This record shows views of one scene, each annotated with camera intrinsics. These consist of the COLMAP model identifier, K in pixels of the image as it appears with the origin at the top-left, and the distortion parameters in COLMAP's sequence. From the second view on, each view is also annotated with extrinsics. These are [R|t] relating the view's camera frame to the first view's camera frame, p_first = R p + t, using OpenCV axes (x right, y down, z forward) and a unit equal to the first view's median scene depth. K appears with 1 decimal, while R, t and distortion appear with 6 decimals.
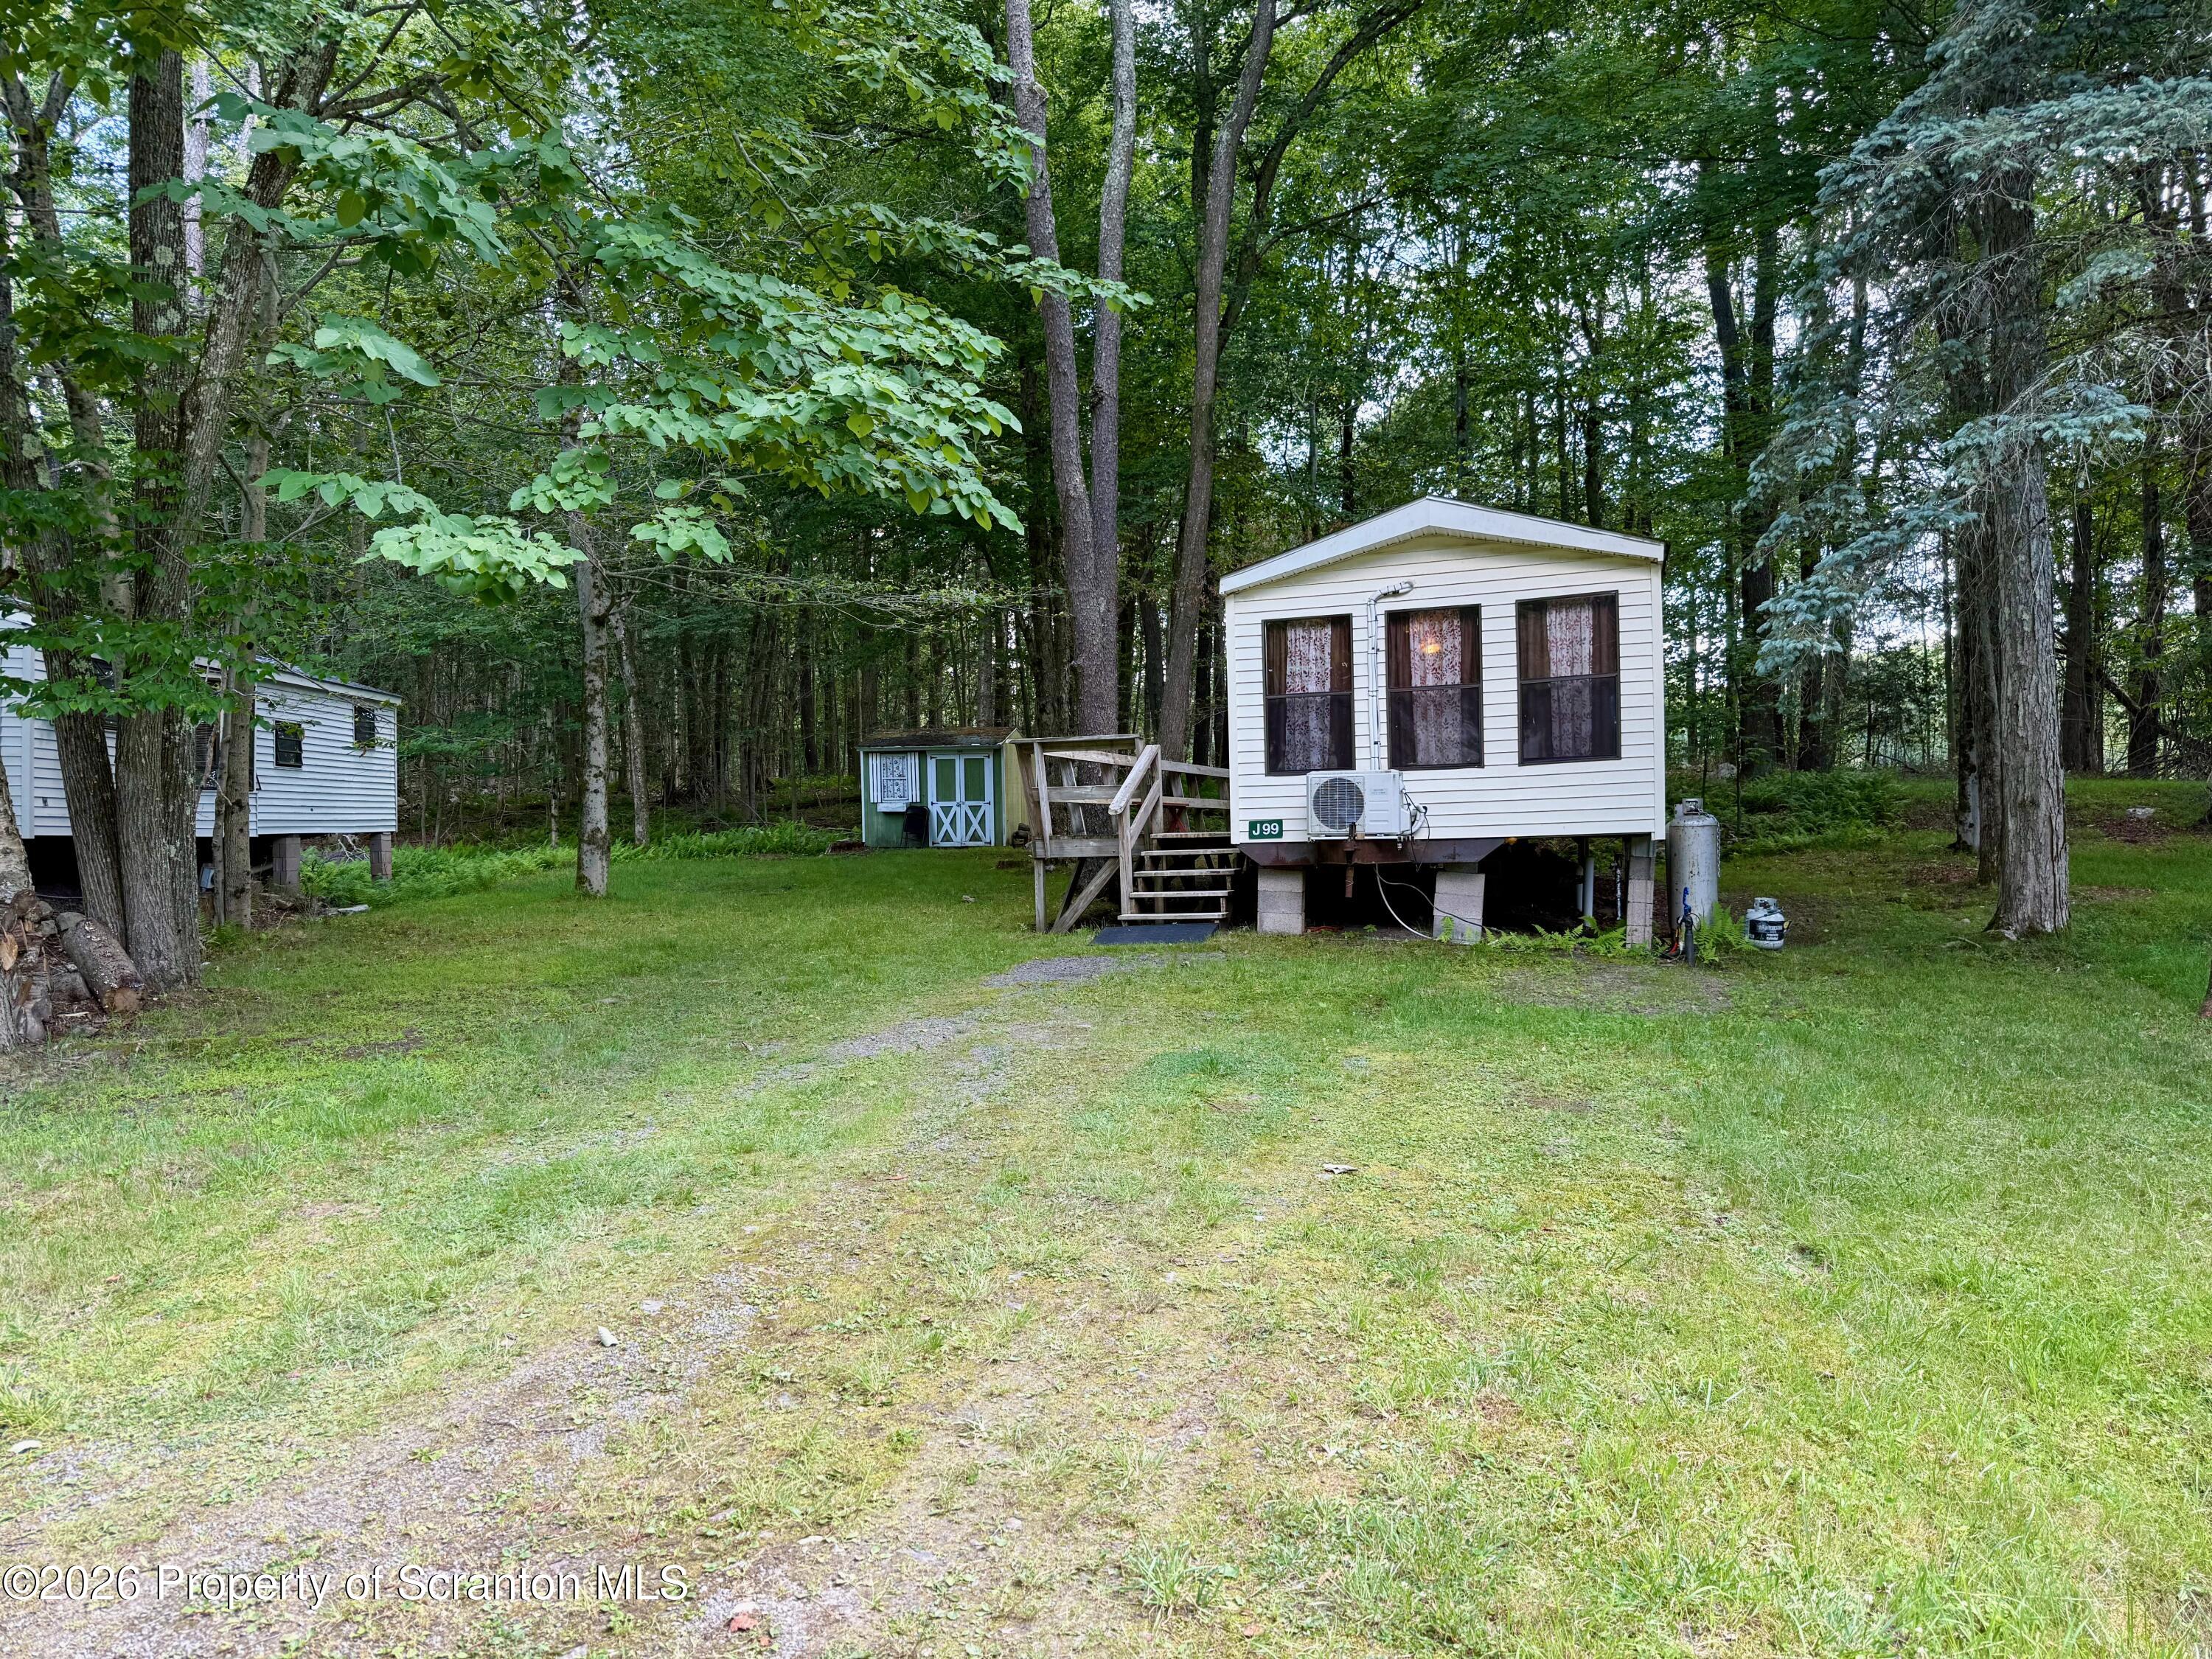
lens RADIAL K [[1522.4, 0, 1092.1], [0, 1522.4, 834.7], [0, 0, 1]] dist [0.078268, -0.062665]
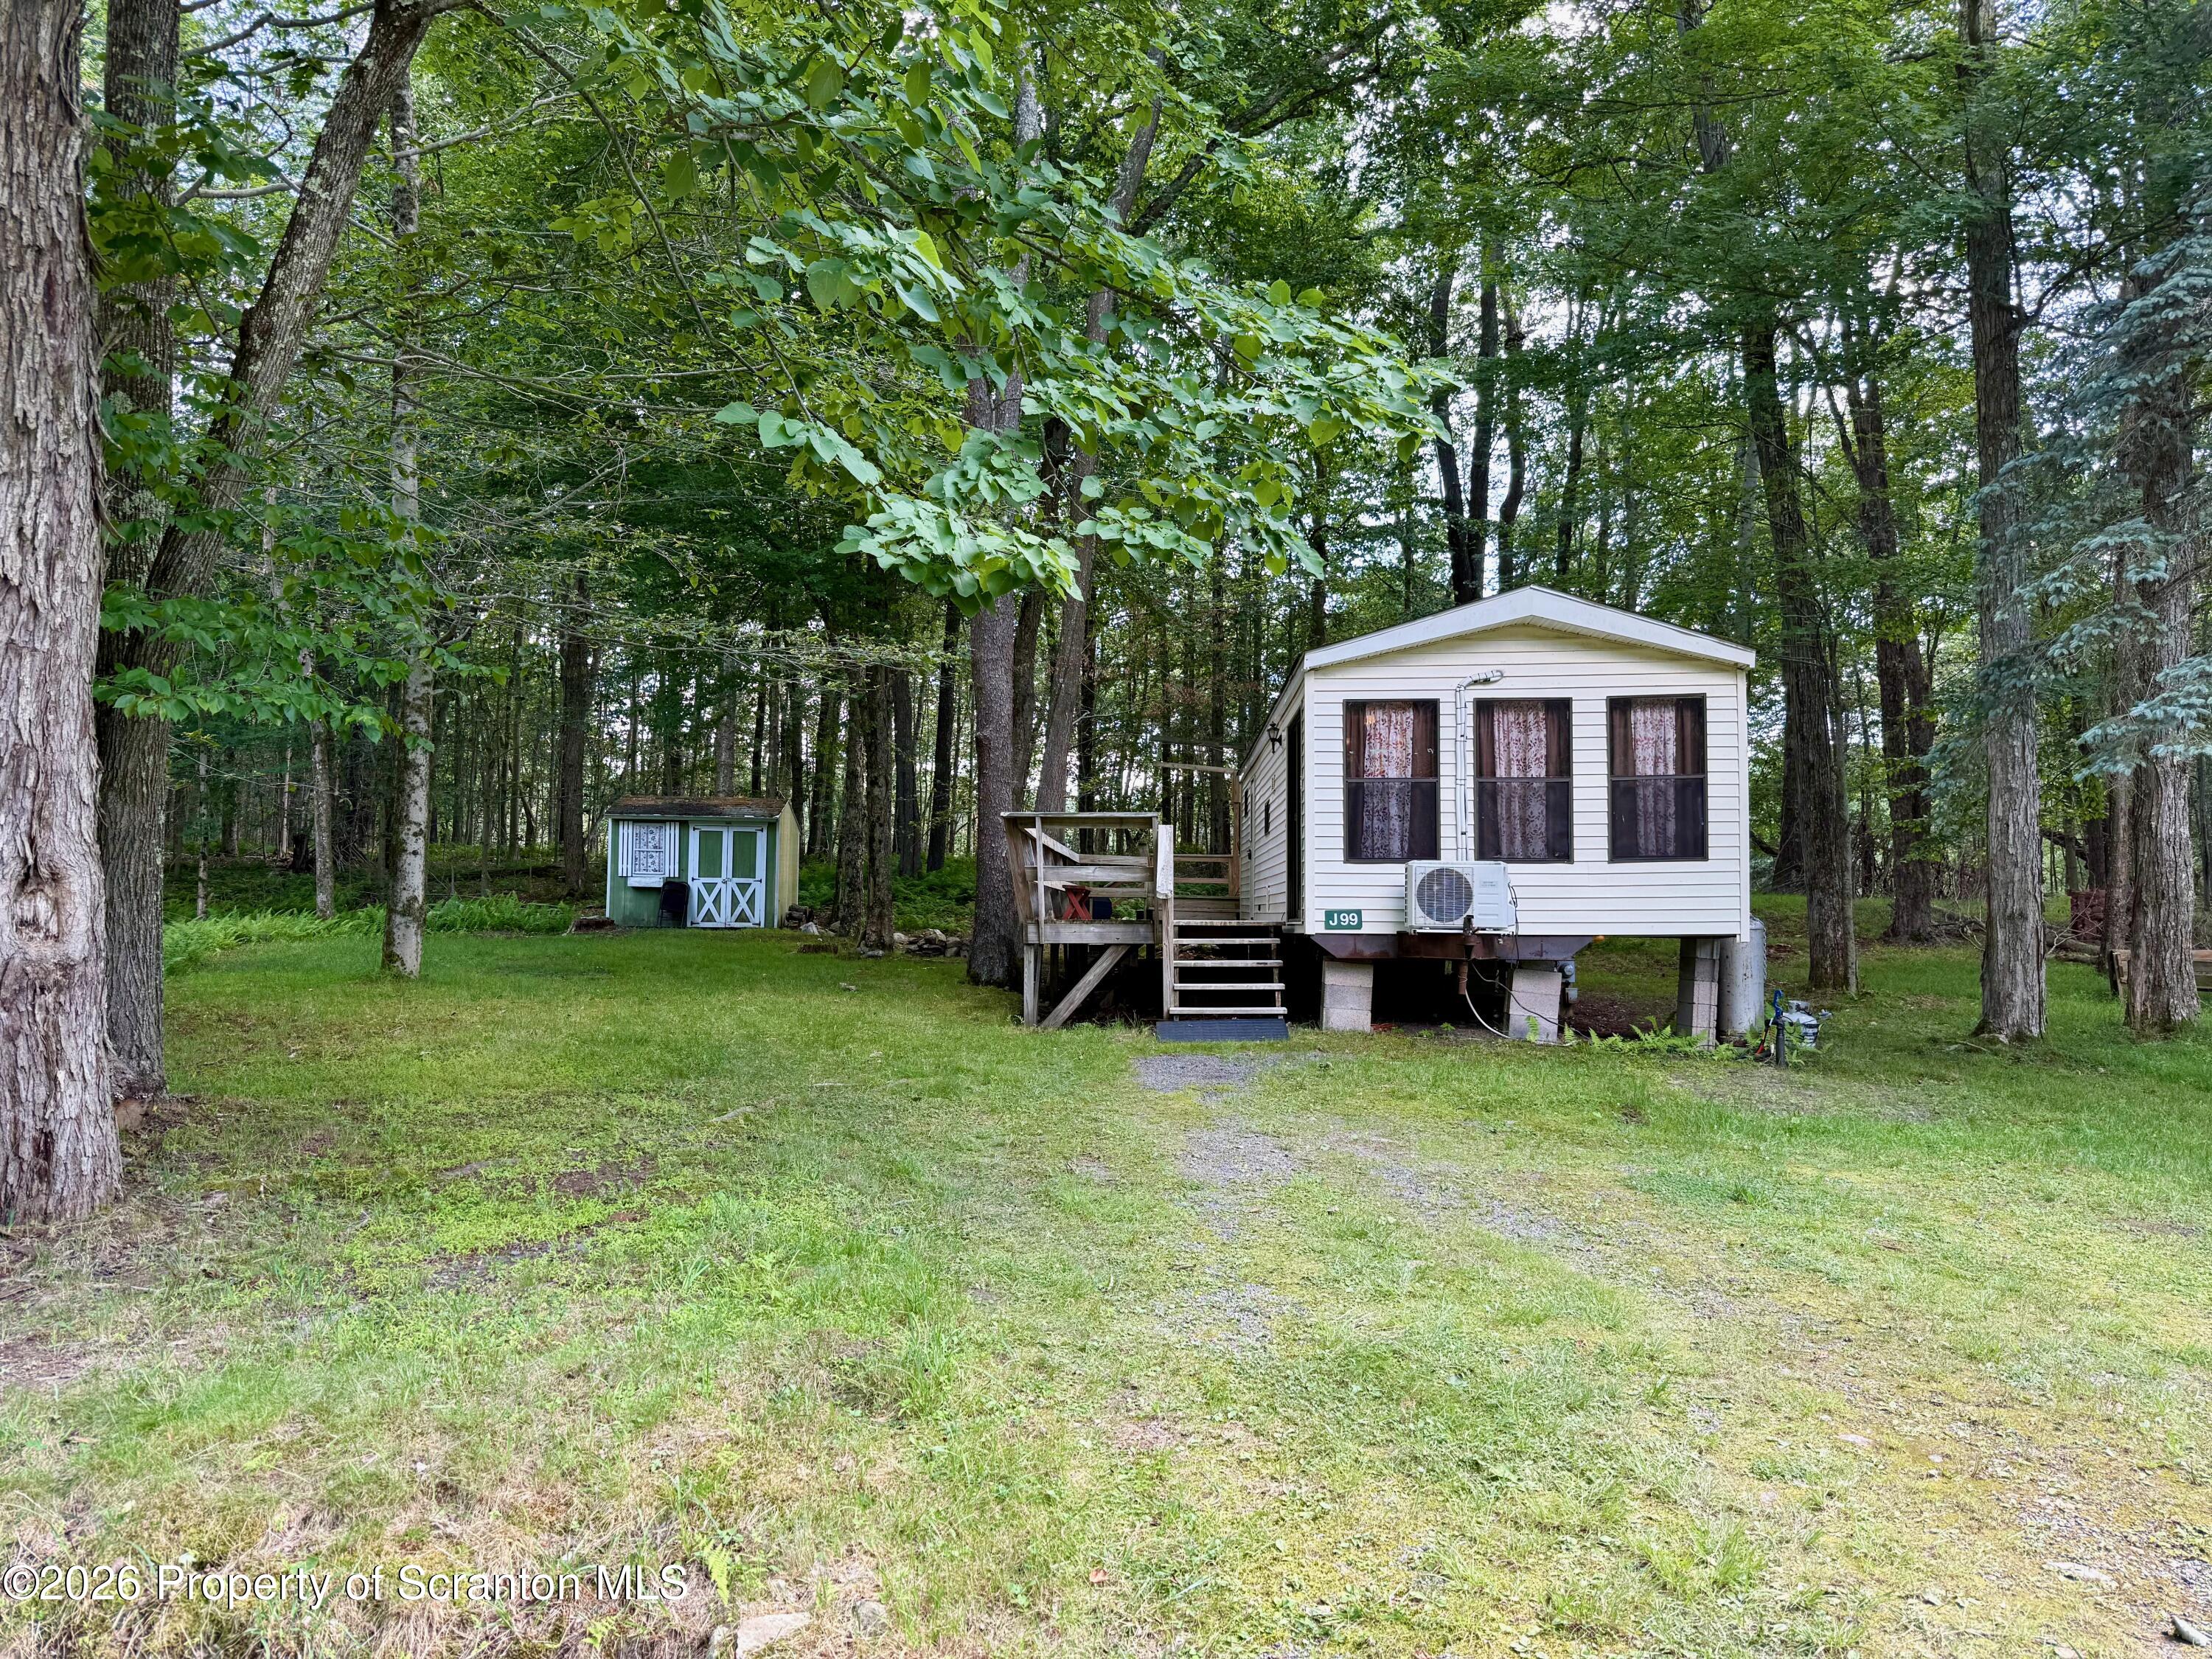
lens RADIAL K [[1522.4, 0, 1092.1], [0, 1522.4, 834.7], [0, 0, 1]] dist [0.078268, -0.062665]
pose [[0.961907, 0.041544, 0.270202, -0.299303], [-0.026039, 0.997815, -0.060719, 0.005419], [-0.272134, 0.051370, 0.960887, 0.134789]]
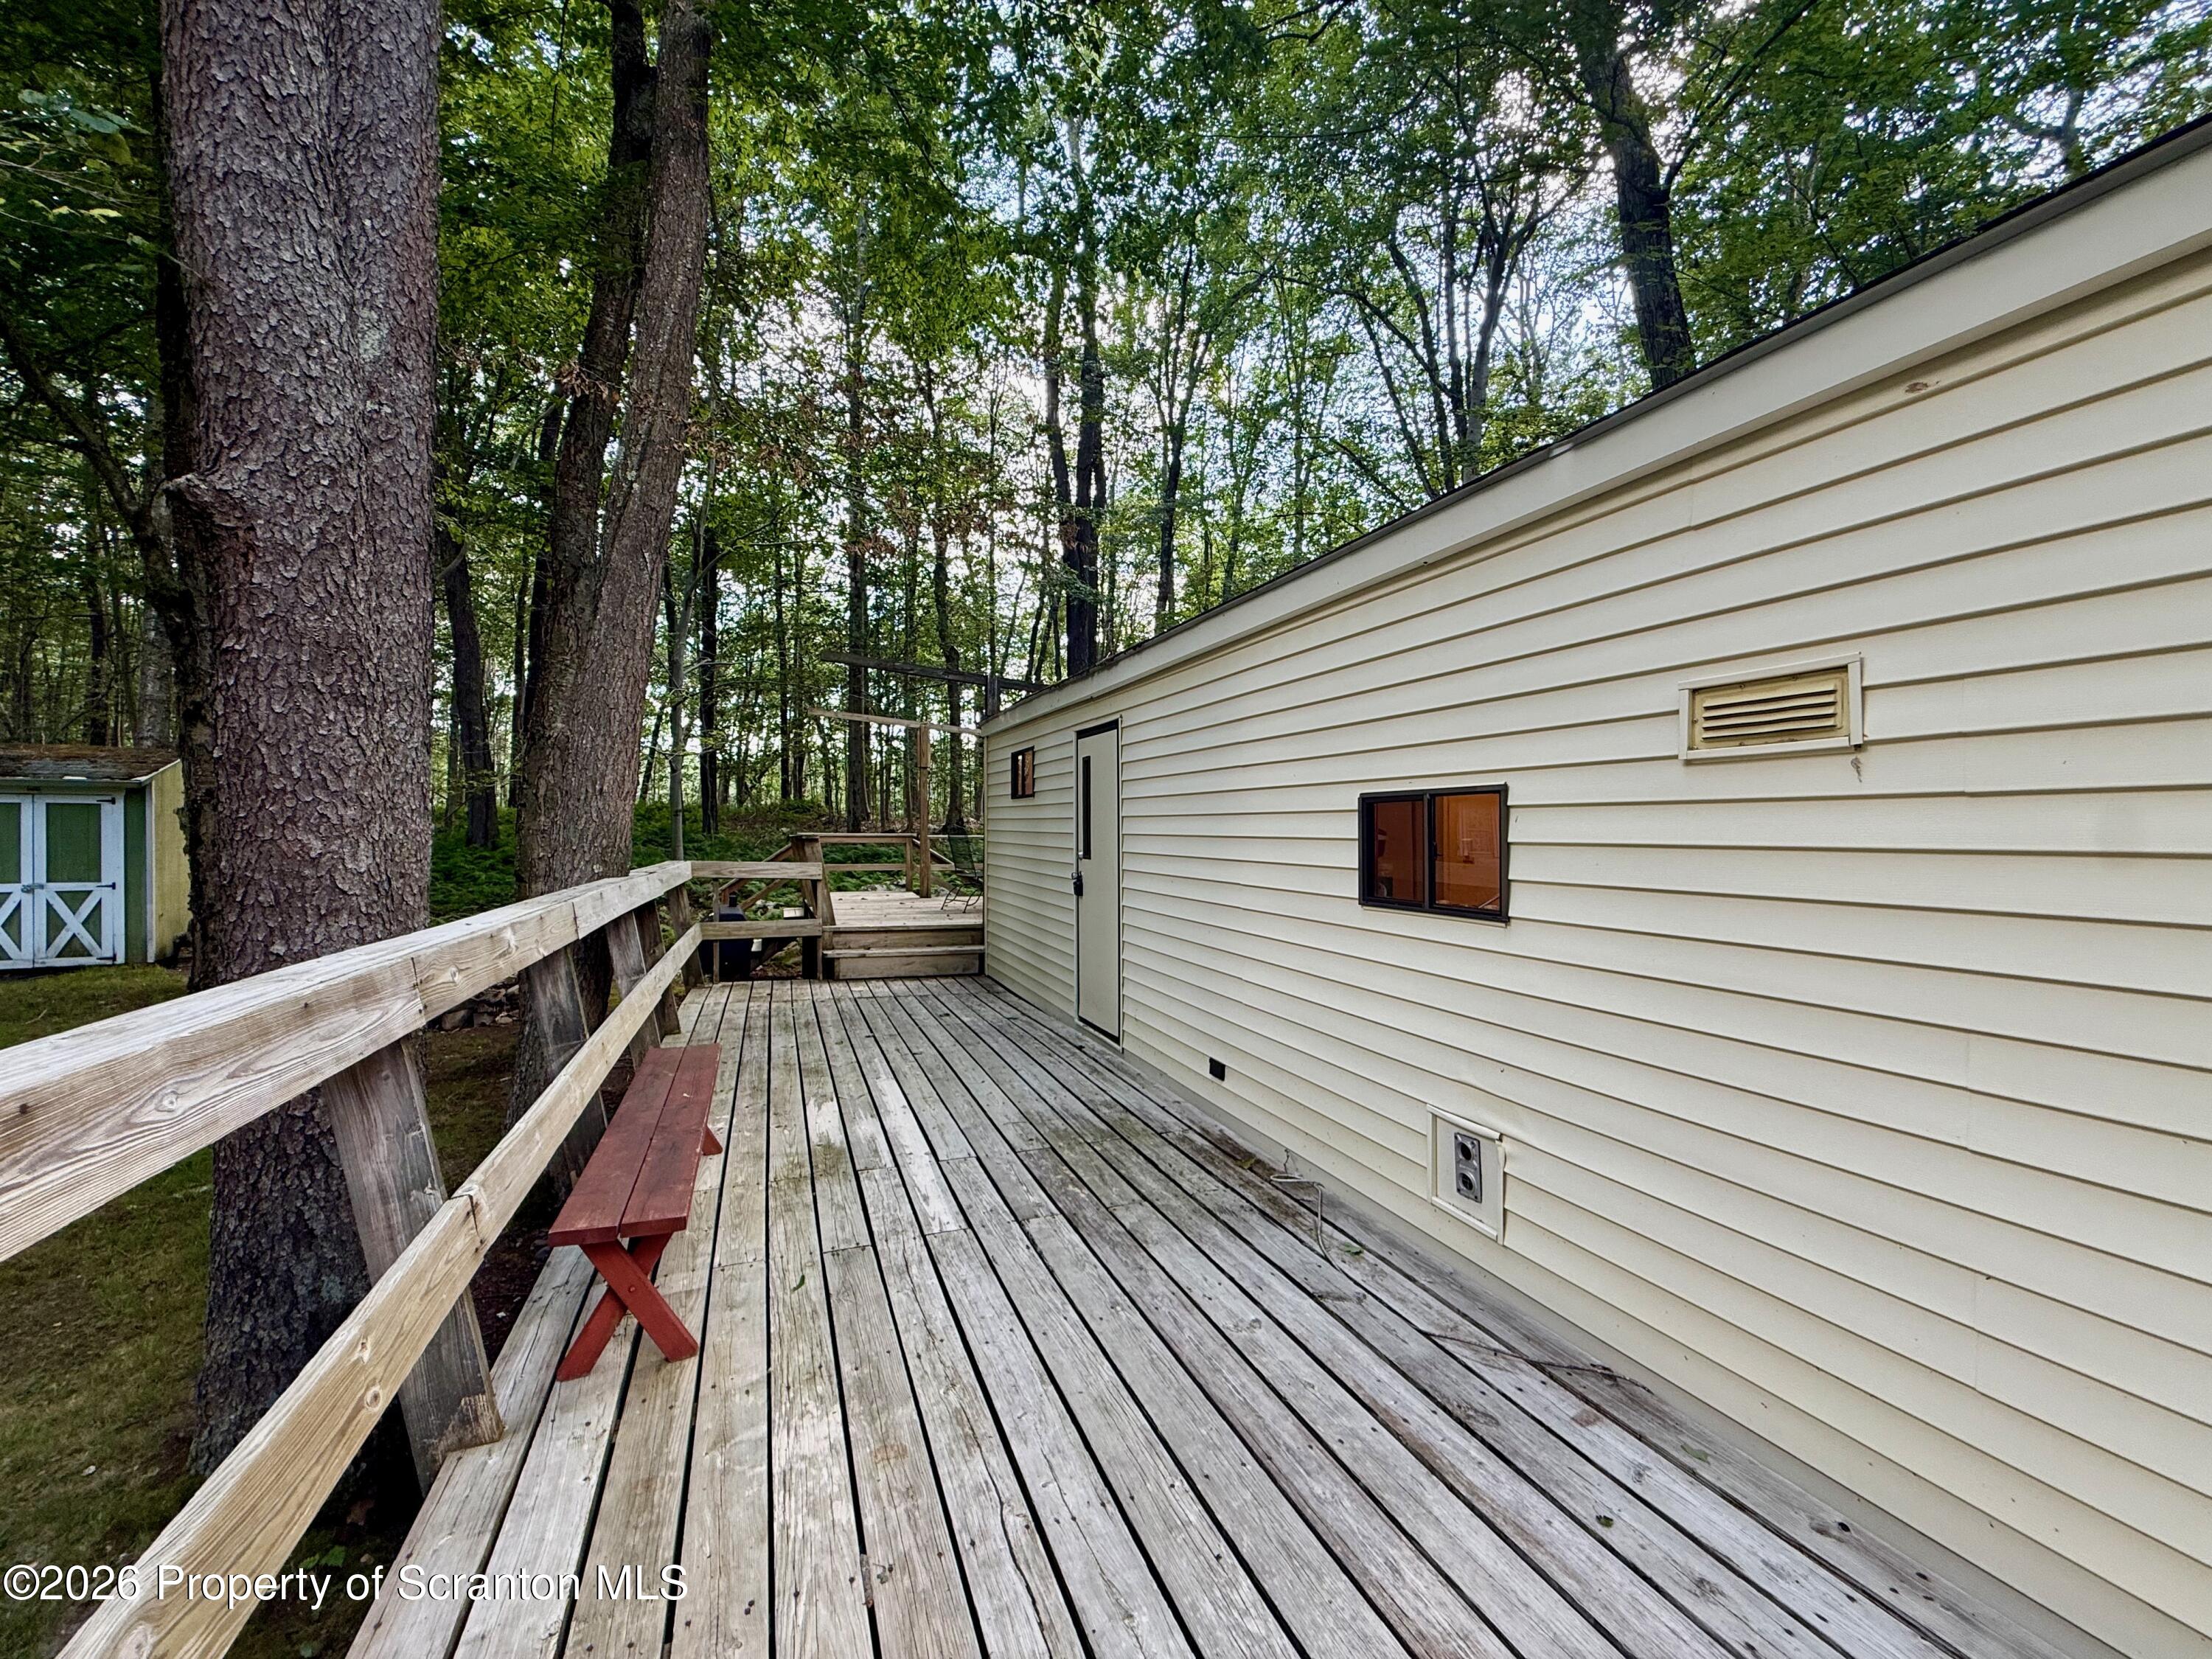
lens RADIAL K [[881.9, 0, 1106.0], [0, 881.9, 829.5], [0, 0, 1]] dist [0.001124, 0.000207]
pose [[0.772169, 0.017883, 0.635166, 0.015167], [-0.009868, 0.999821, -0.016154, -0.094614], [-0.635341, 0.006205, 0.772207, 1.256822]]
